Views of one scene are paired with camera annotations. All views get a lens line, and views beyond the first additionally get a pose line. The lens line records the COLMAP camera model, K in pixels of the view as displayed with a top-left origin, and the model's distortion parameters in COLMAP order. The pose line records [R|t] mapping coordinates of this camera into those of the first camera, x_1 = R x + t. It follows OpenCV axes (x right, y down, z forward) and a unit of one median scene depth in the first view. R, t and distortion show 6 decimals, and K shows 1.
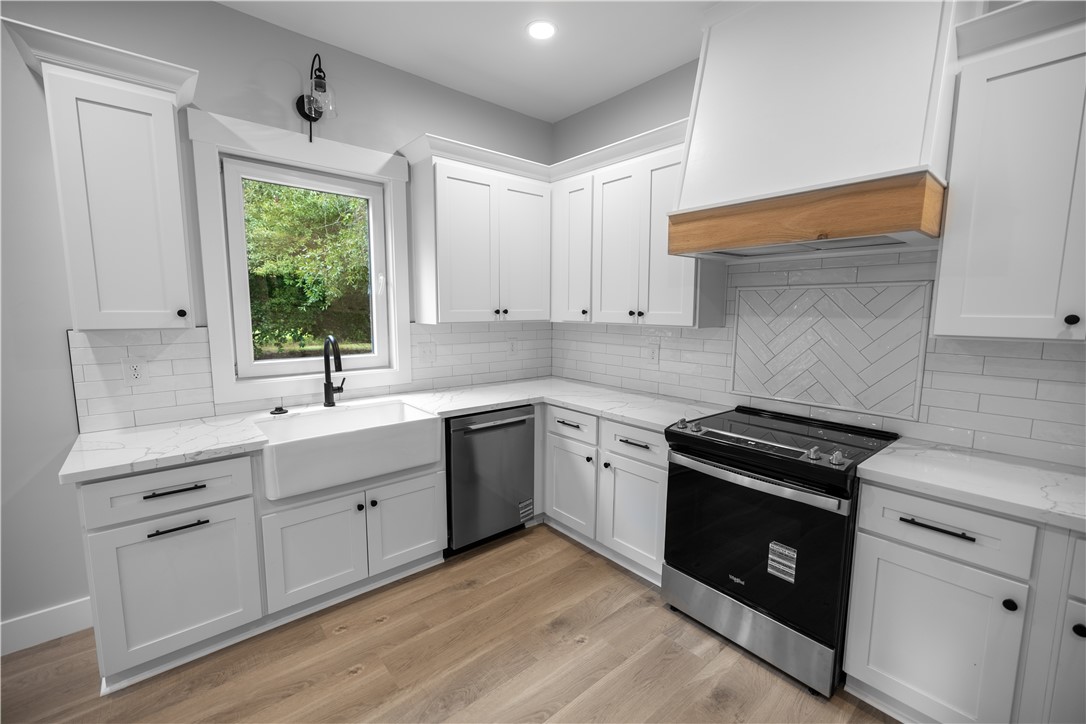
lens RADIAL K [[454.9, 0, 543.7], [0, 454.9, 364.3], [0, 0, 1]] dist [0.005037, -0.000536]
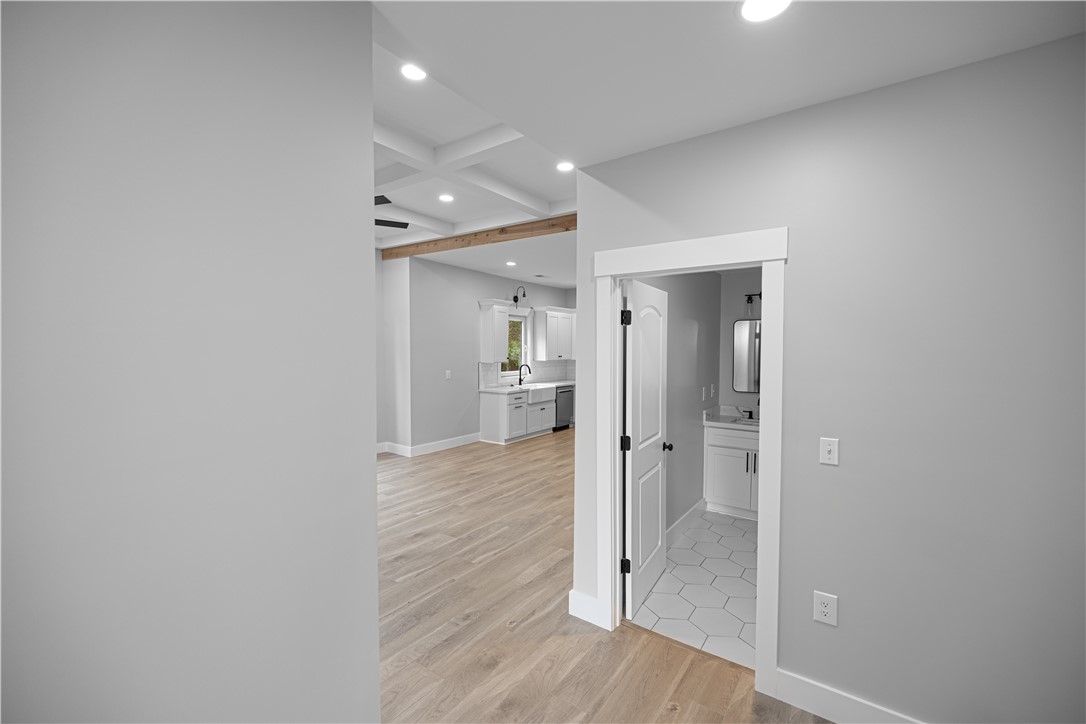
lens RADIAL K [[454.9, 0, 542.6], [0, 454.9, 362.7], [0, 0, 1]] dist [0.005037, -0.000536]
pose [[0.971929, -0.011001, 0.235019, -1.237357], [0.031260, 0.996088, -0.082652, 0.234941], [-0.233190, 0.087679, 0.968470, -2.587110]]
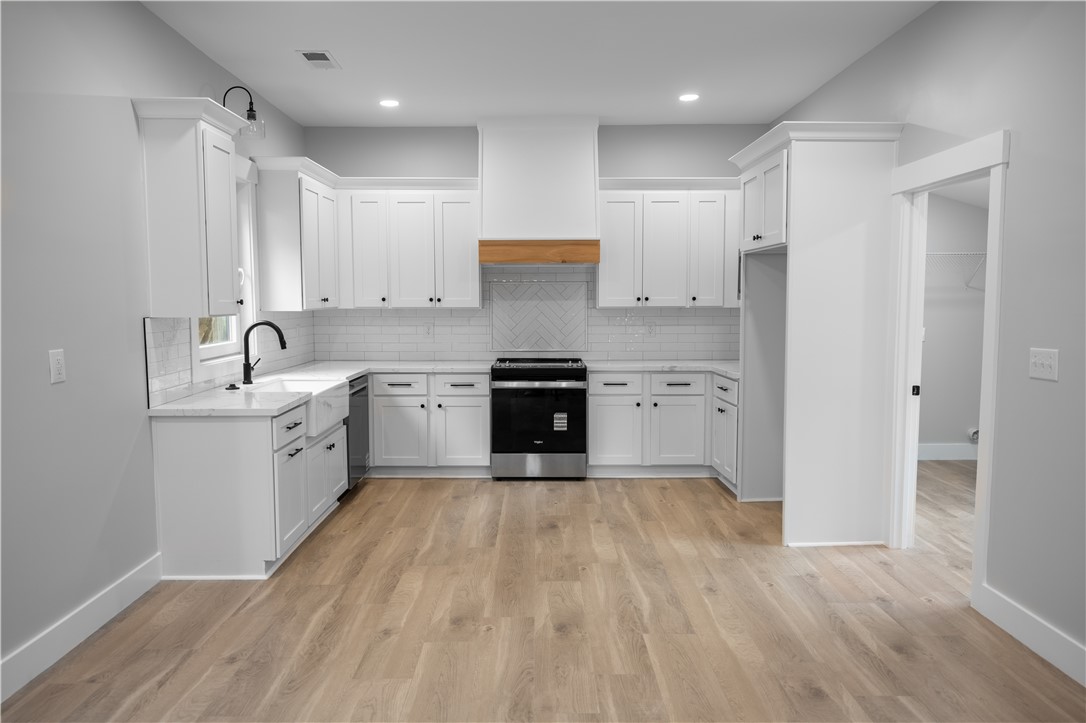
lens RADIAL K [[745.8, 0, 540.2], [0, 745.8, 355.9], [0, 0, 1]] dist [-0.002524, -0.005332]
pose [[0.645851, -0.067112, 0.760508, -1.585756], [0.098976, 0.995083, 0.003758, 0.098828], [-0.757021, 0.072845, 0.649318, -0.852302]]
